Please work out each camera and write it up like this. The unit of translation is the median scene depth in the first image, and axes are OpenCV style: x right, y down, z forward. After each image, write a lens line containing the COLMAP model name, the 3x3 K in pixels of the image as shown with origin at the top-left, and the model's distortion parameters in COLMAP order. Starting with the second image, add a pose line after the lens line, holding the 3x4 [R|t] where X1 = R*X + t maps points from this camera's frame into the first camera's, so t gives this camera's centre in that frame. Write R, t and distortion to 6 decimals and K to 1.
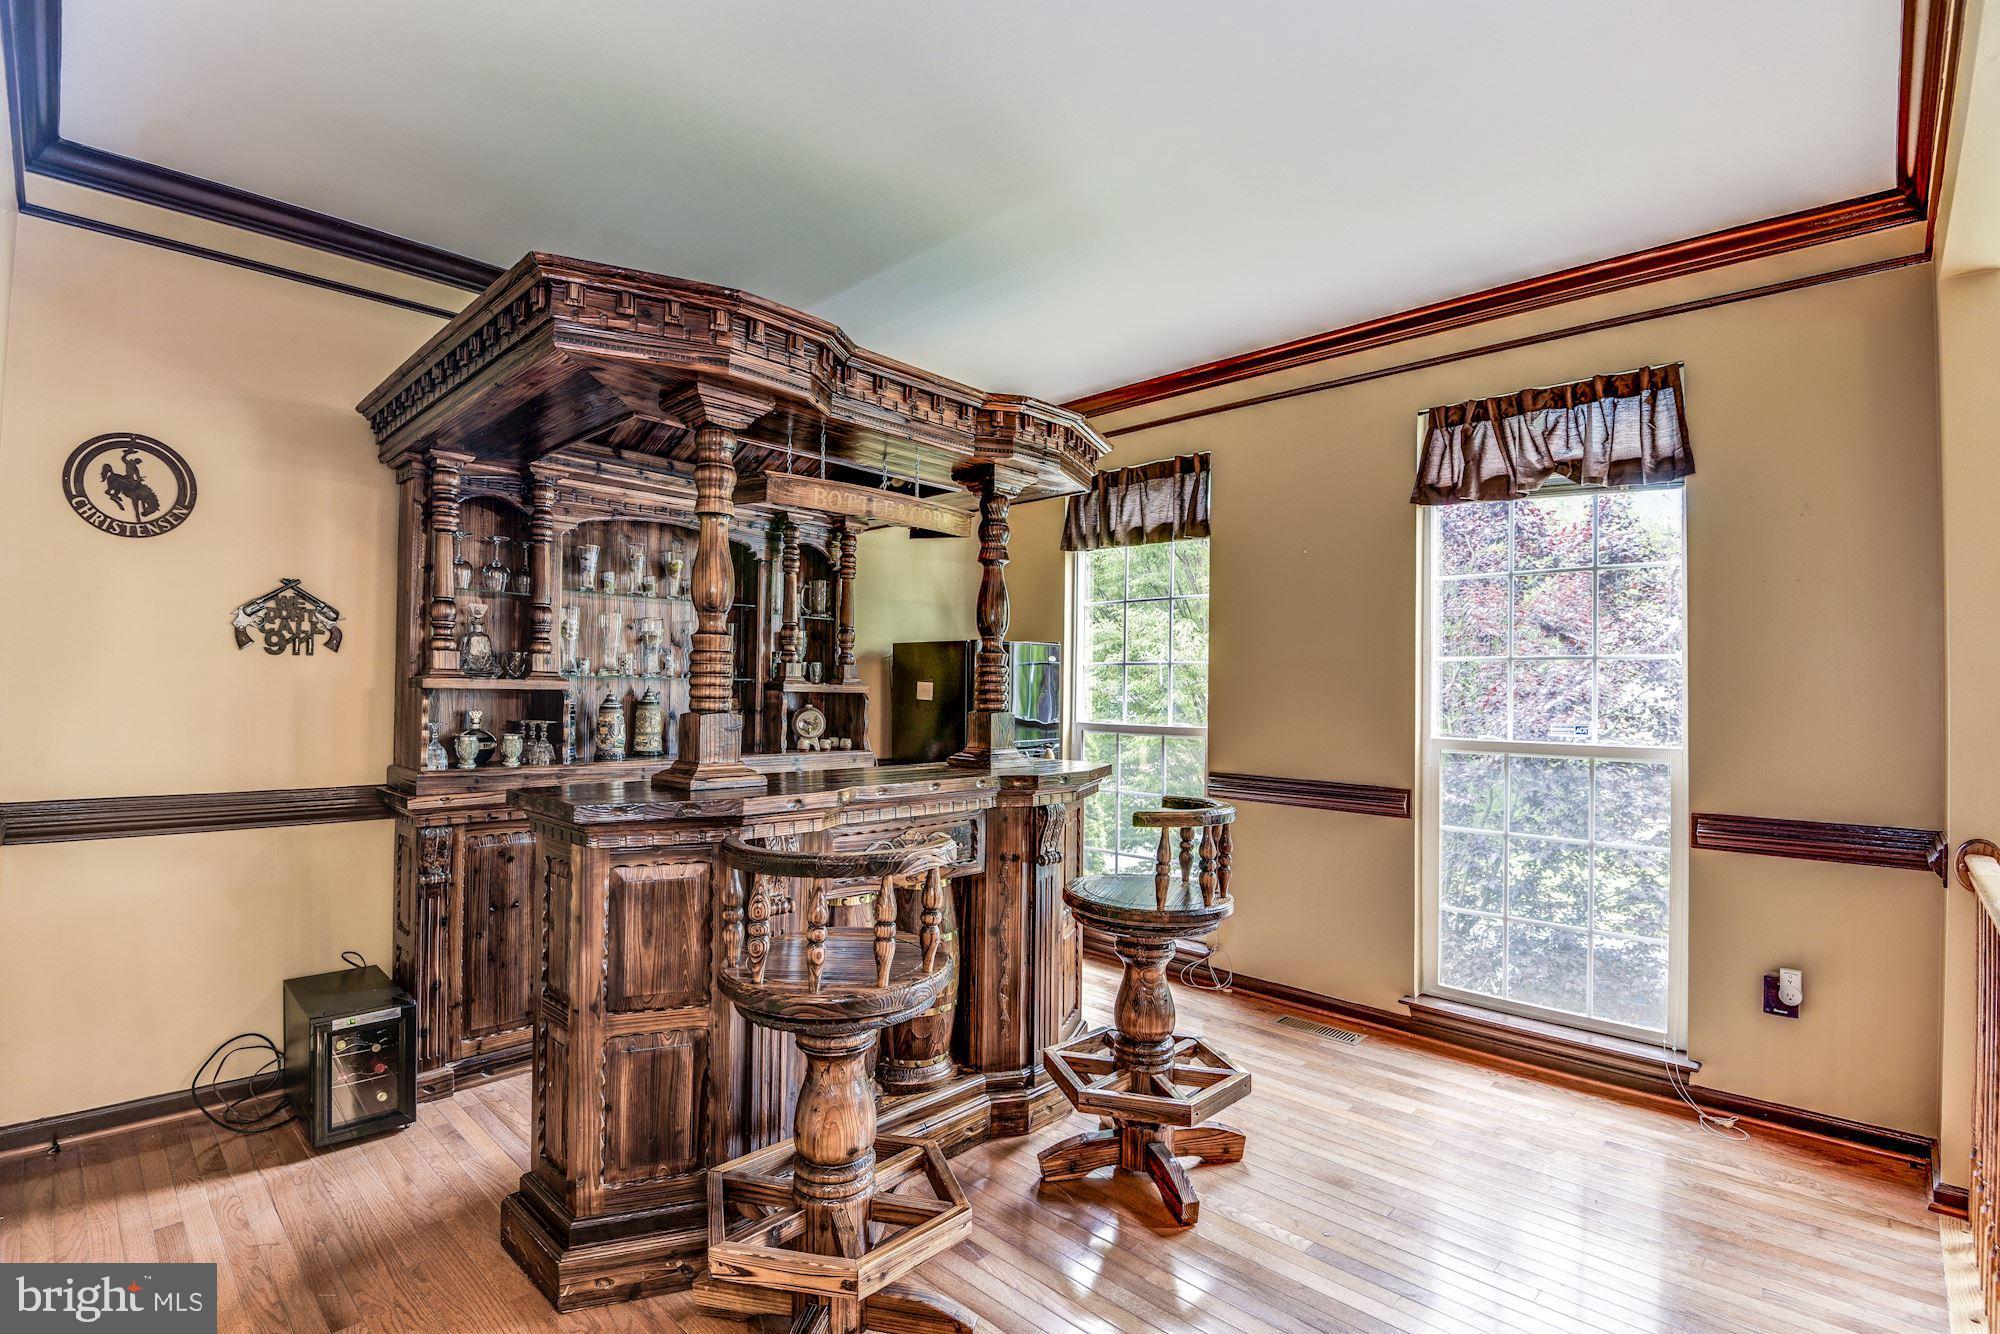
lens RADIAL K [[917.8, 0, 985.7], [0, 917.8, 675.1], [0, 0, 1]] dist [-0.001707, -0.019624]
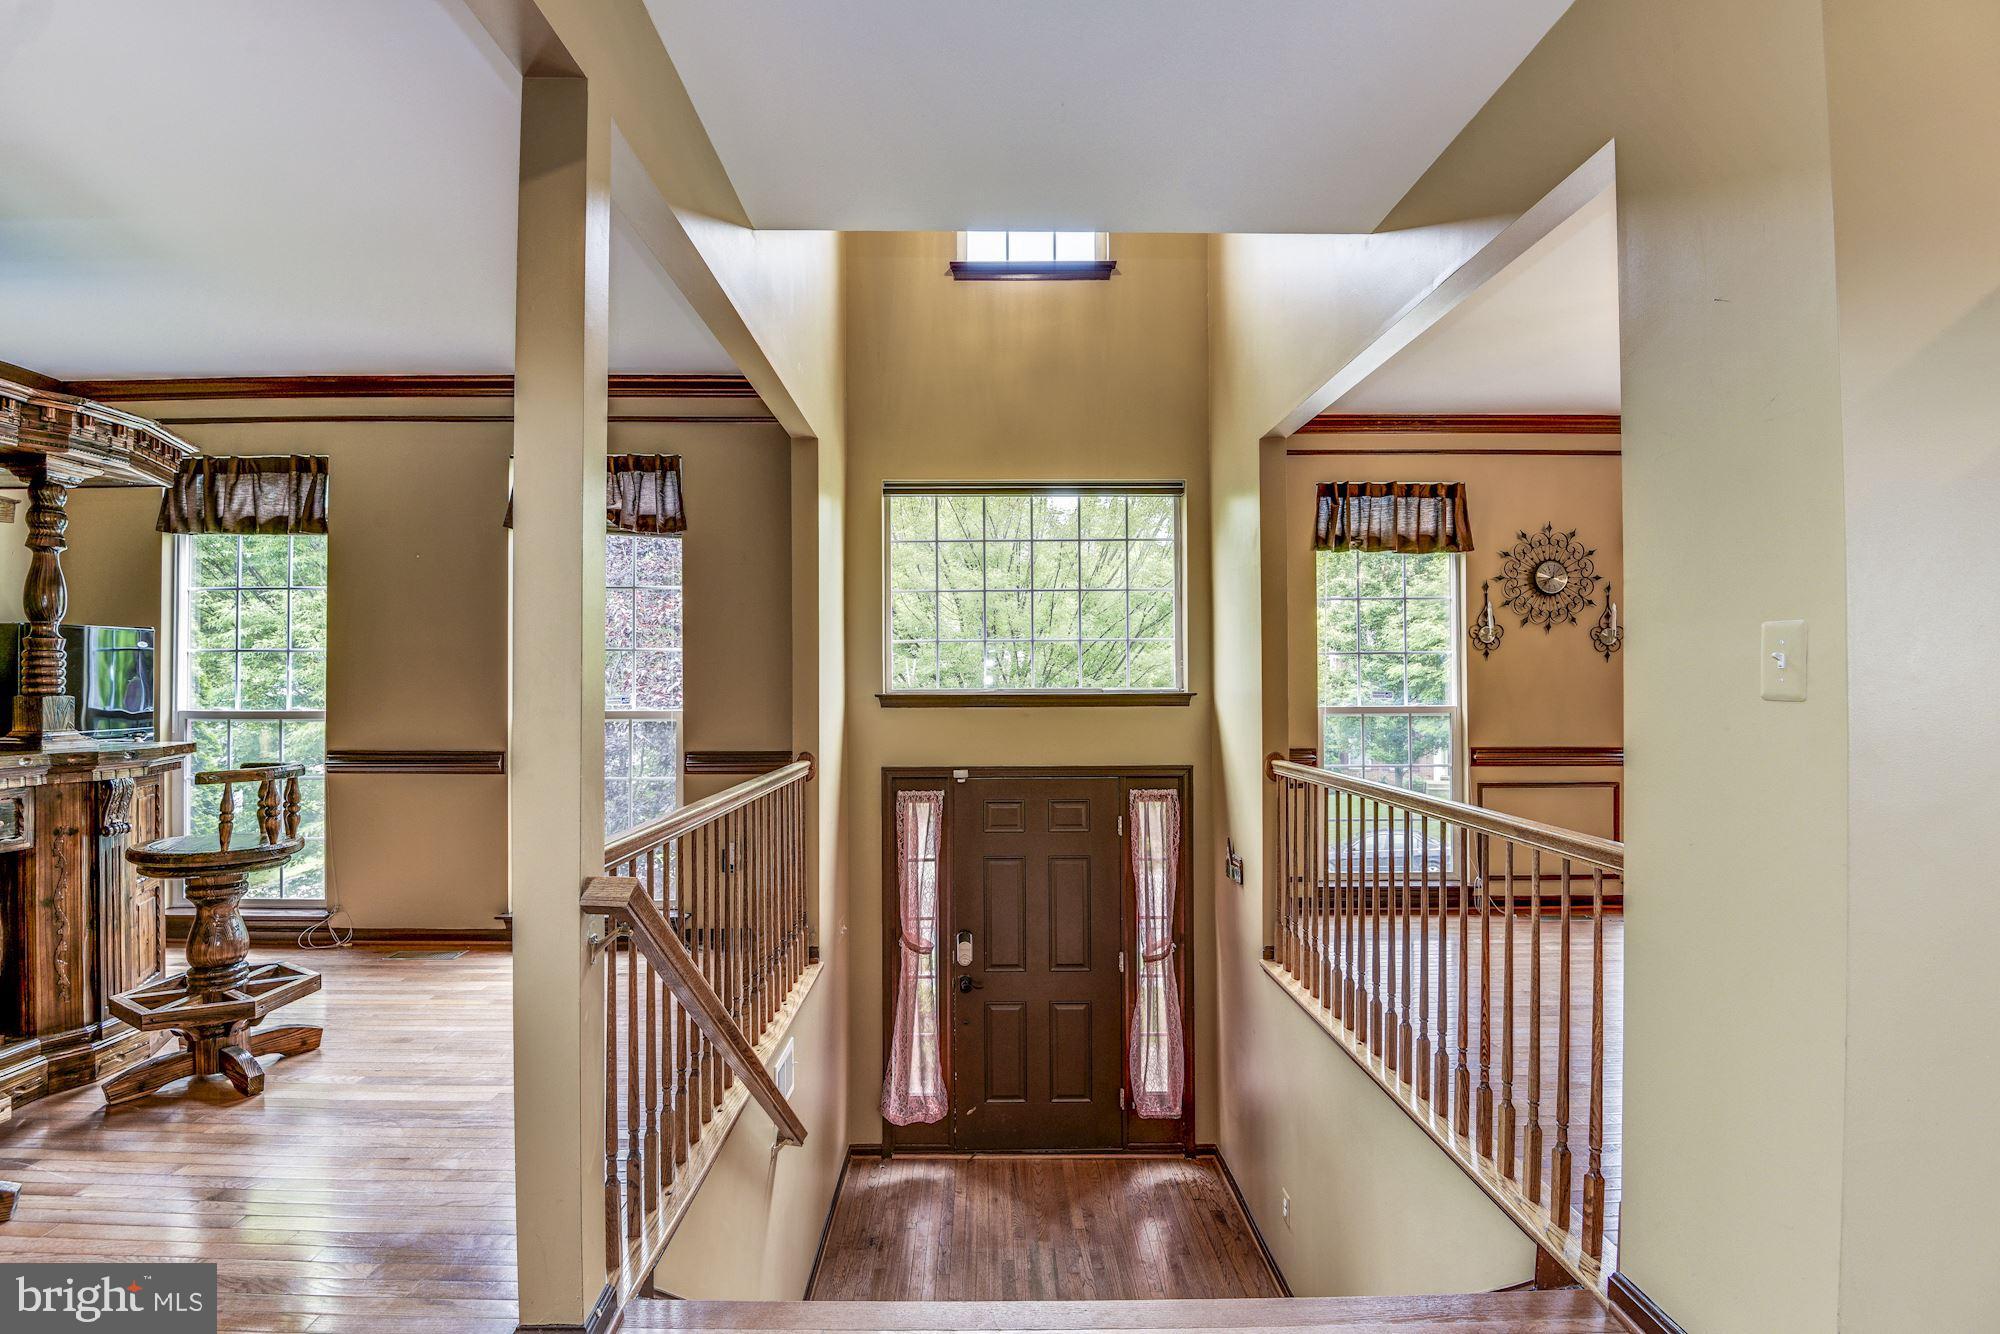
lens RADIAL K [[924.9, 0, 985.5], [0, 924.9, 675.5], [0, 0, 1]] dist [0.000505, -0.016759]
pose [[0.710546, -0.006230, 0.703623, 0.040263], [-0.000833, 0.999953, 0.009694, 0.006975], [-0.703650, -0.007474, 0.710508, -0.449576]]
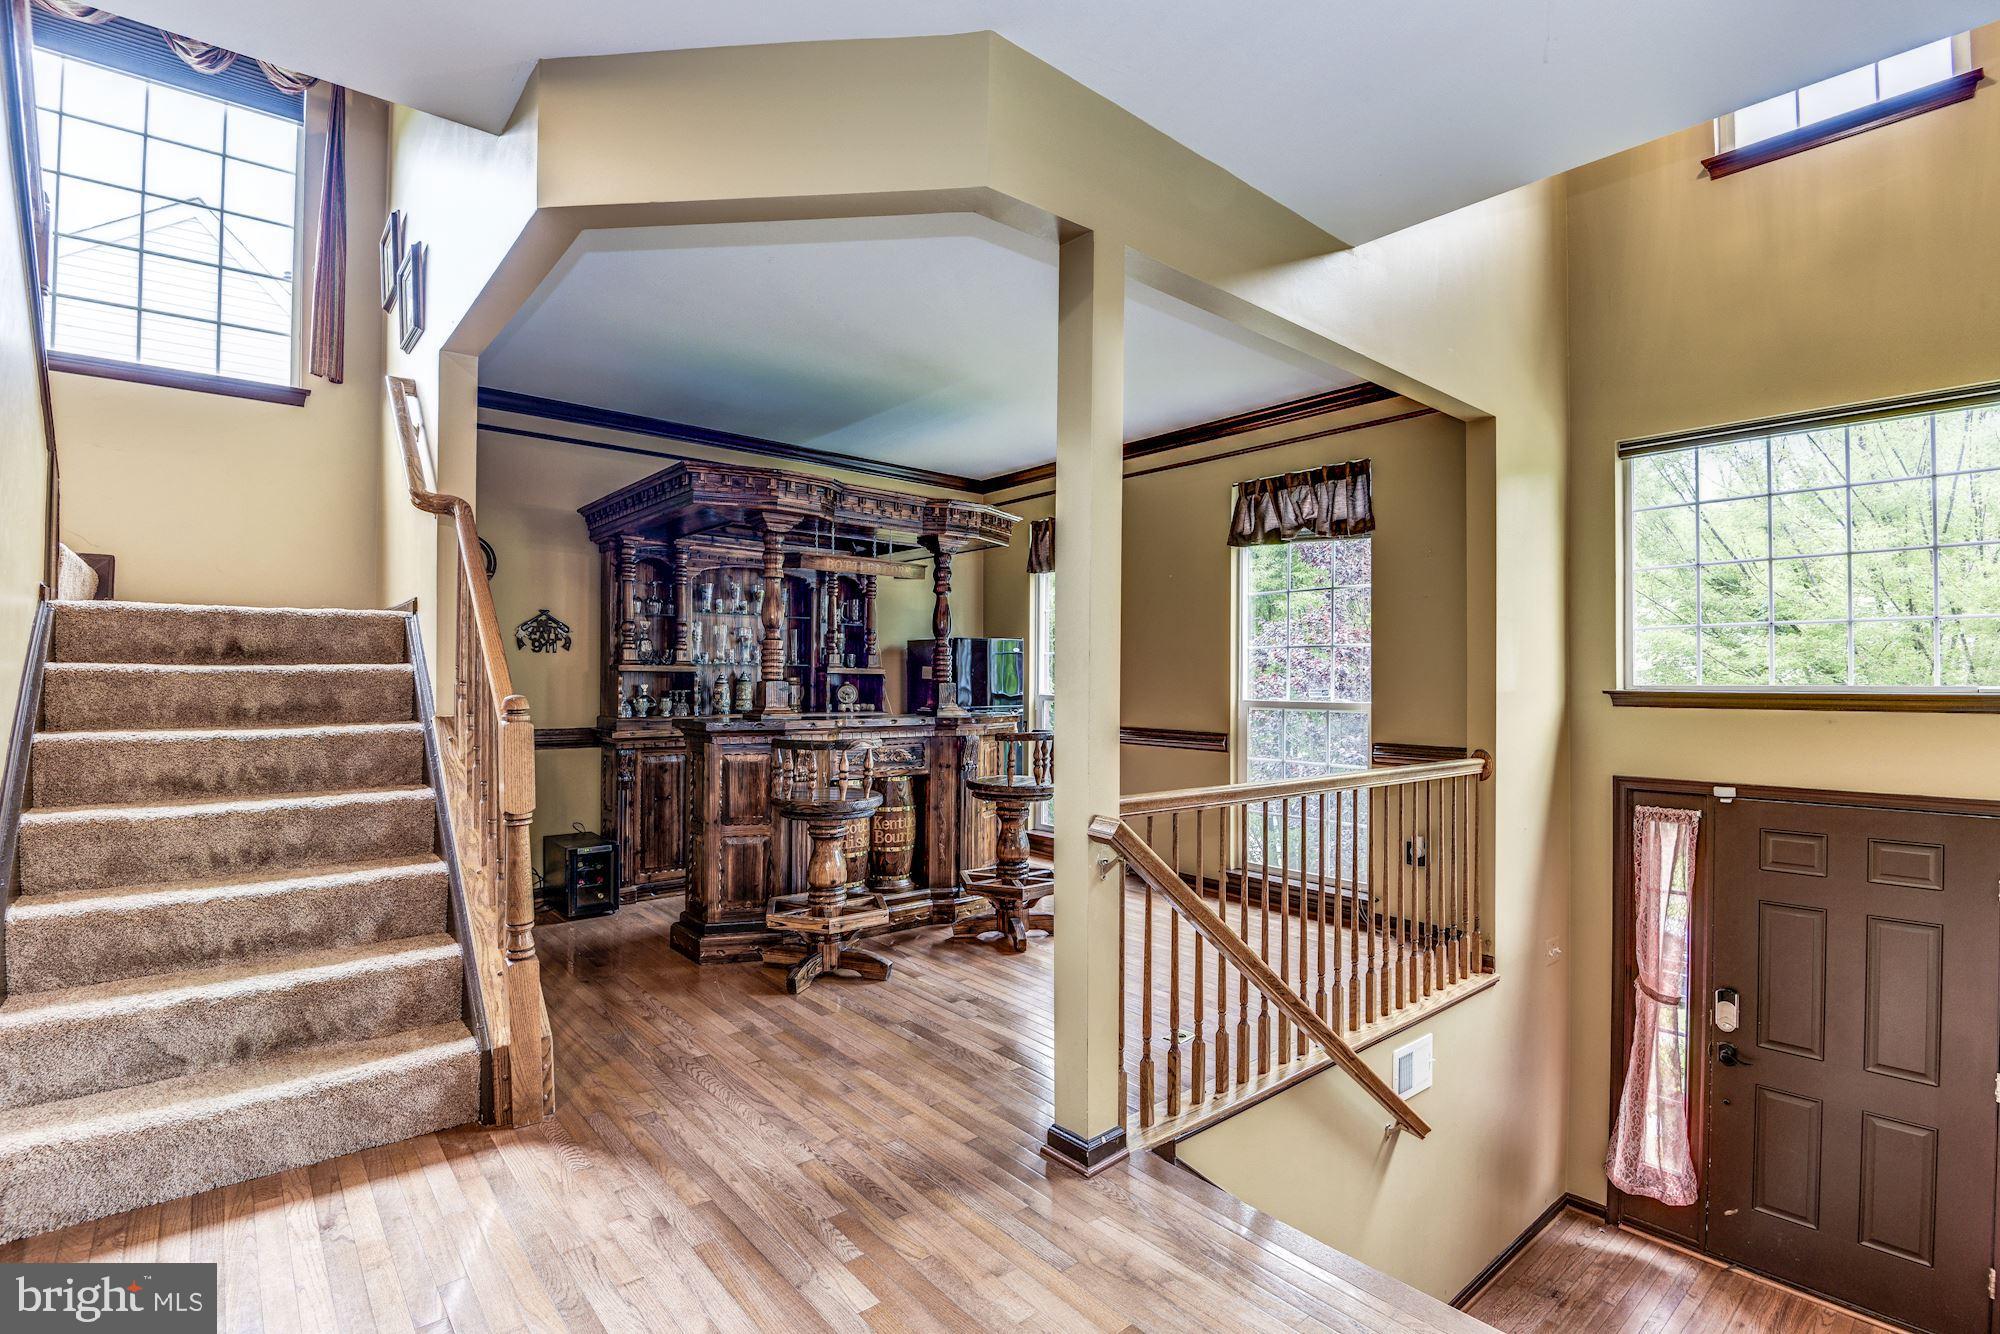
lens RADIAL K [[924.9, 0, 985.5], [0, 924.9, 675.5], [0, 0, 1]] dist [0.000505, -0.016759]
pose [[0.994270, -0.007184, -0.106657, 0.265823], [0.008450, 0.999899, 0.011423, 0.008313], [0.106564, -0.012259, 0.994230, -0.664570]]
